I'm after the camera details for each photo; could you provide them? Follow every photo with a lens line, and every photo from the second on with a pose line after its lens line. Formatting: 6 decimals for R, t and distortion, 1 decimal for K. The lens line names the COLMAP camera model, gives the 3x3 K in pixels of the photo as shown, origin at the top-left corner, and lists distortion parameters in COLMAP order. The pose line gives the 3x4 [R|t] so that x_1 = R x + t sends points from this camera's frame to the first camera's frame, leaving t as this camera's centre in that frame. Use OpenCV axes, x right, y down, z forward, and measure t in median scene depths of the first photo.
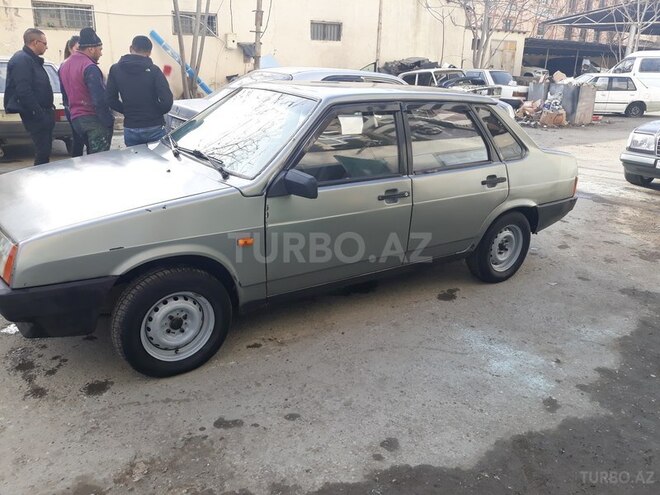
lens RADIAL K [[535.5, 0, 330.0], [0, 535.5, 247.5], [0, 0, 1]] dist [0.005549, 0.004153]
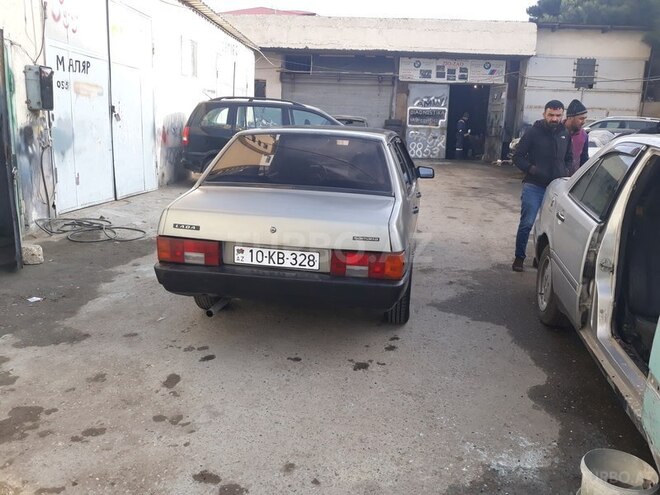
lens RADIAL K [[535.5, 0, 330.0], [0, 535.5, 247.5], [0, 0, 1]] dist [0.005549, 0.004153]
pose [[-0.679742, 0.123506, -0.722978, 1.022333], [-0.282780, 0.865382, 0.413702, -0.595827], [0.676747, 0.485654, -0.553312, 1.932660]]
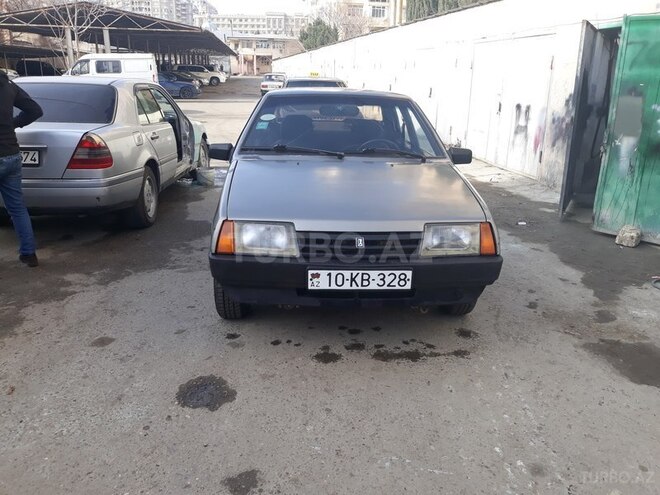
lens RADIAL K [[558.5, 0, 339.7], [0, 558.5, 244.5], [0, 0, 1]] dist [-0.023395, -0.001659]
pose [[0.495874, -0.260427, 0.828424, -1.160863], [0.273418, 0.952275, 0.135701, -0.132941], [-0.824228, 0.159215, 0.543414, 0.384439]]
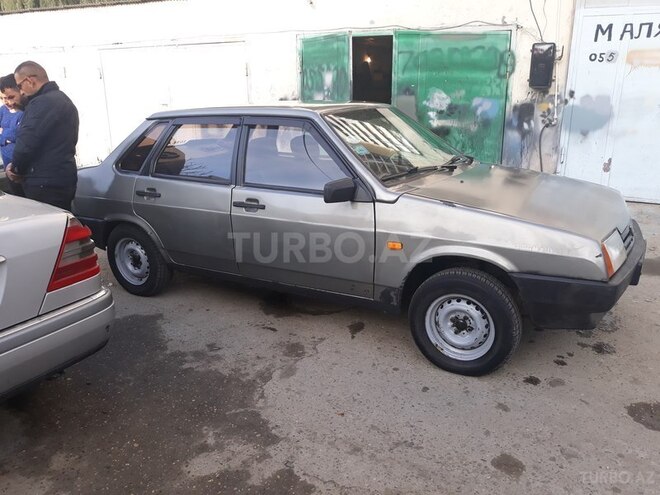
lens RADIAL K [[558.5, 0, 339.7], [0, 558.5, 244.5], [0, 0, 1]] dist [-0.023395, -0.001659]
pose [[-0.452705, -0.258970, 0.853225, -1.040690], [0.297021, 0.858447, 0.418148, -0.506545], [-0.840736, 0.442723, -0.311704, 1.455749]]
